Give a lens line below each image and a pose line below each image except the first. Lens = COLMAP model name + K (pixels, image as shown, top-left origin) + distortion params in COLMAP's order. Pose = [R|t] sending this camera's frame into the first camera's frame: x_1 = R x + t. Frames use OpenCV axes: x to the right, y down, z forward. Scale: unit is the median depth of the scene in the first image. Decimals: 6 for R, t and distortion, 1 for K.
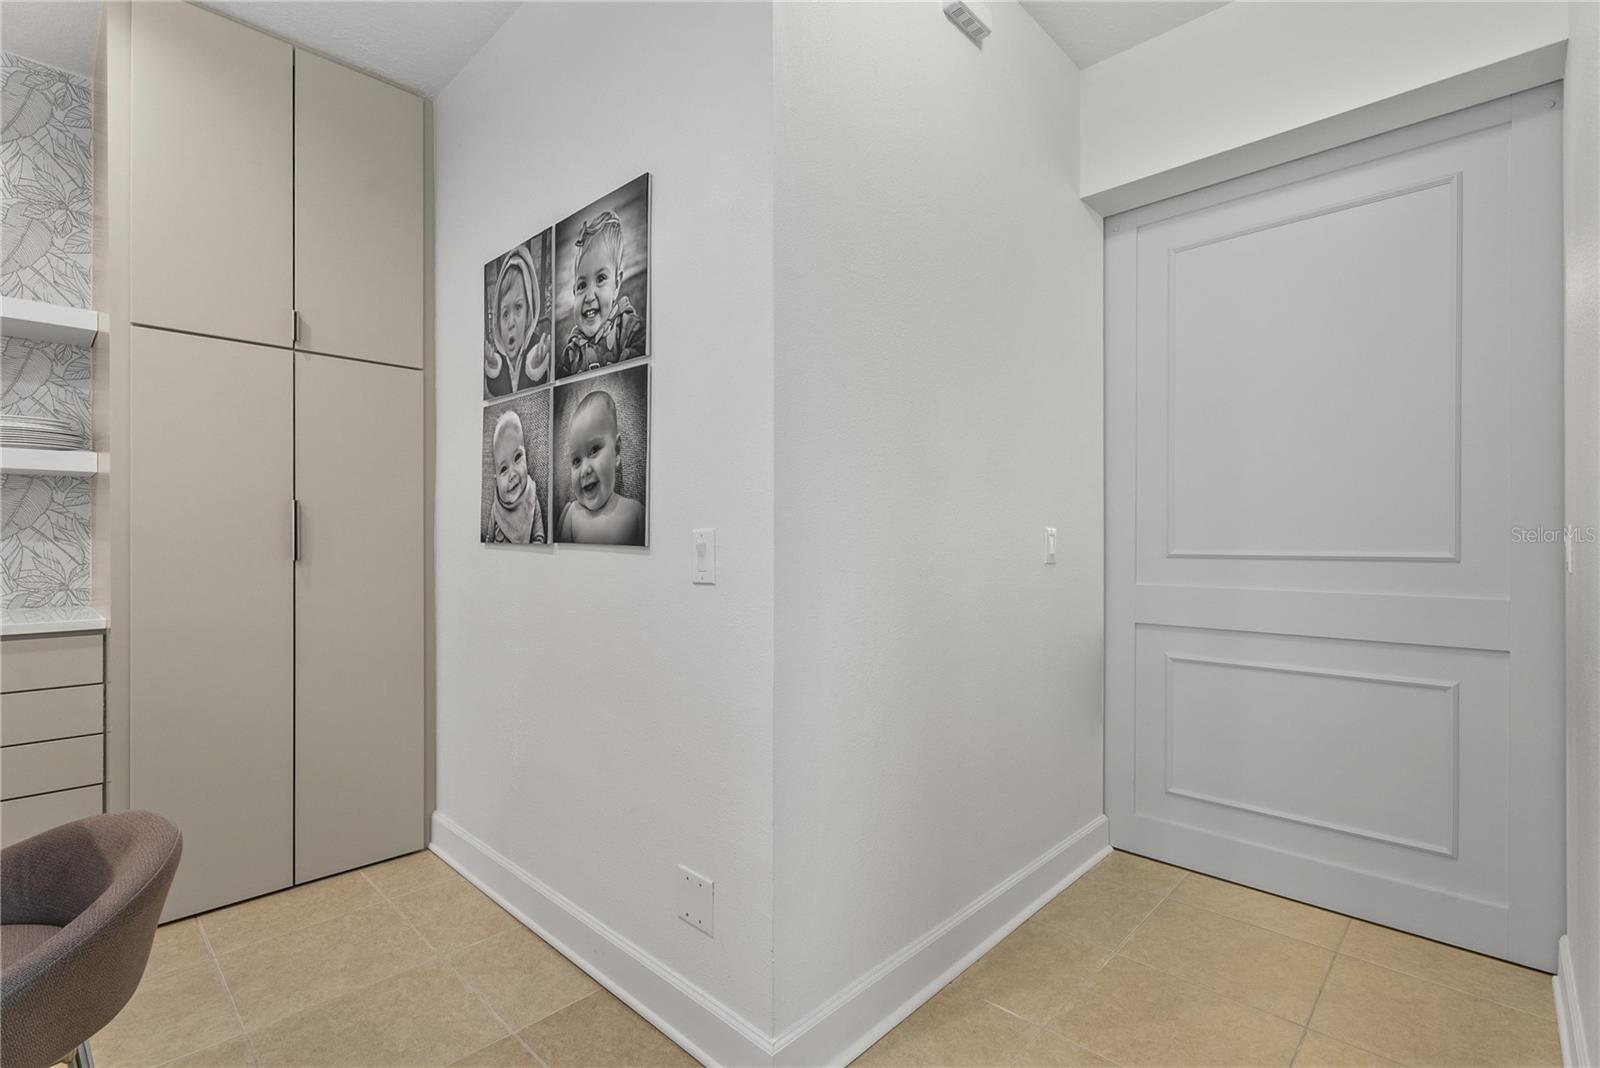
lens RADIAL K [[730.7, 0, 800.0], [0, 730.7, 534.0], [0, 0, 1]] dist [-0.002145, -0.000437]
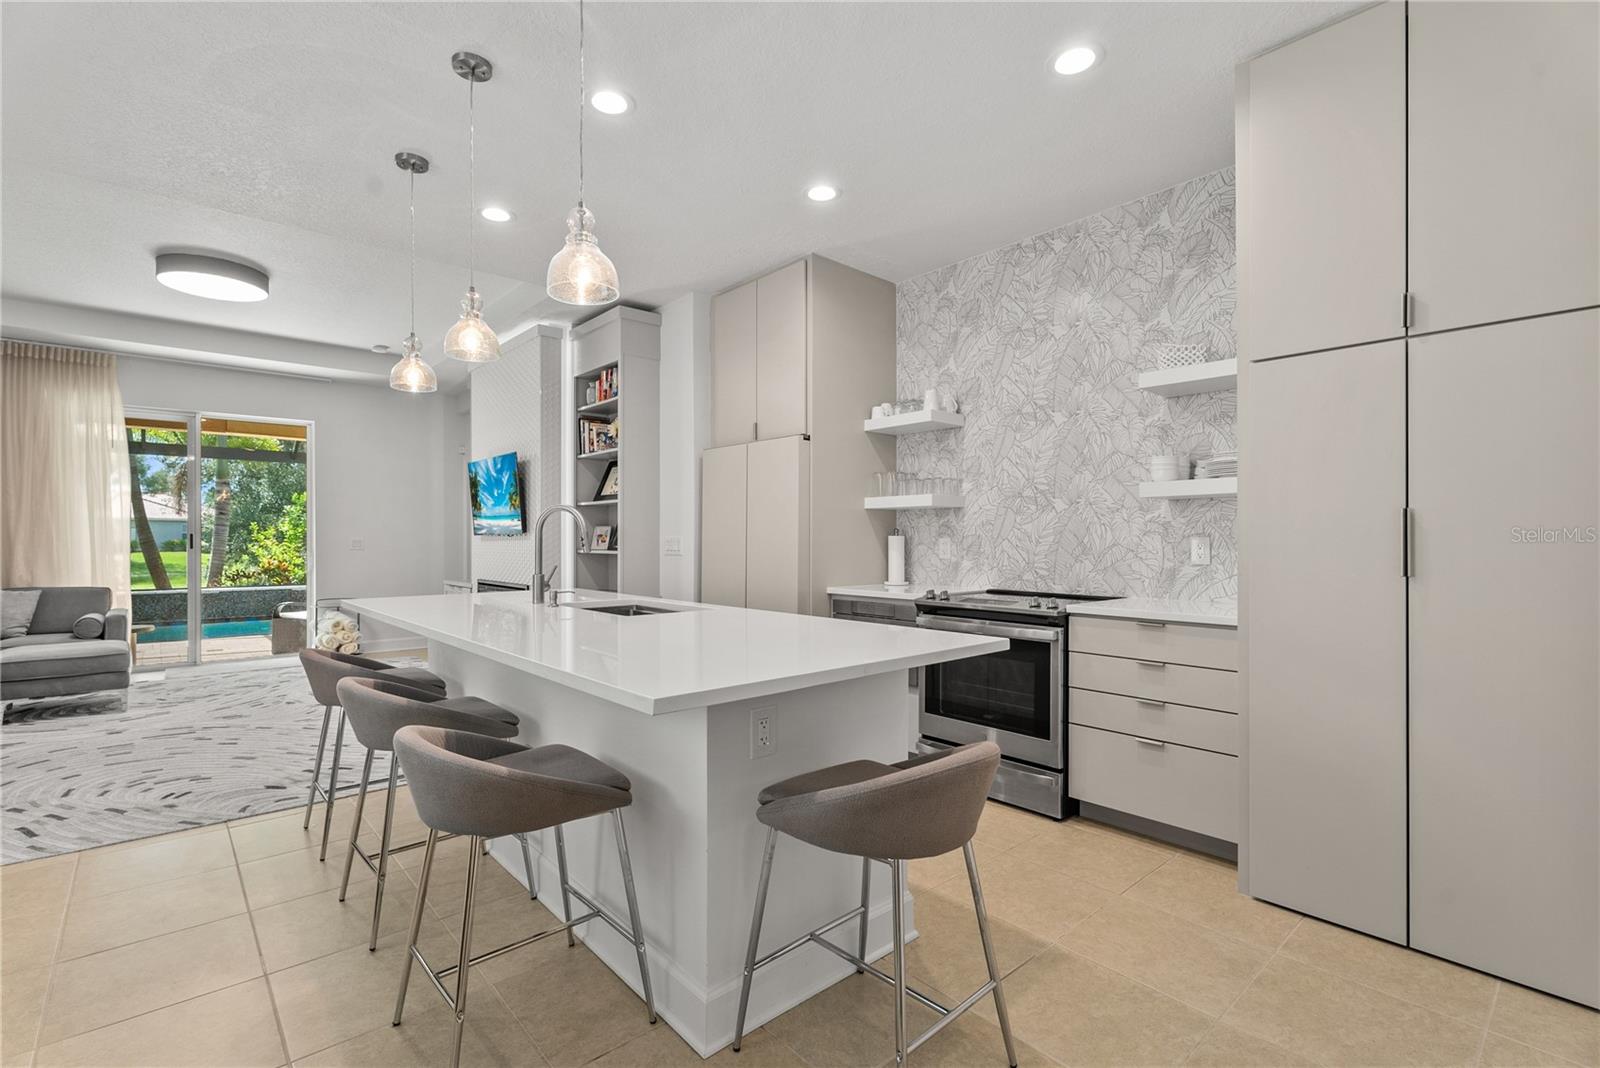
lens RADIAL K [[722.9, 0, 798.7], [0, 722.9, 538.5], [0, 0, 1]] dist [0.000030, -0.000101]
pose [[-0.073039, -0.003791, -0.997322, 0.265045], [-0.010087, 0.999944, -0.003062, 0.000679], [0.997278, 0.009836, -0.073073, 0.378743]]
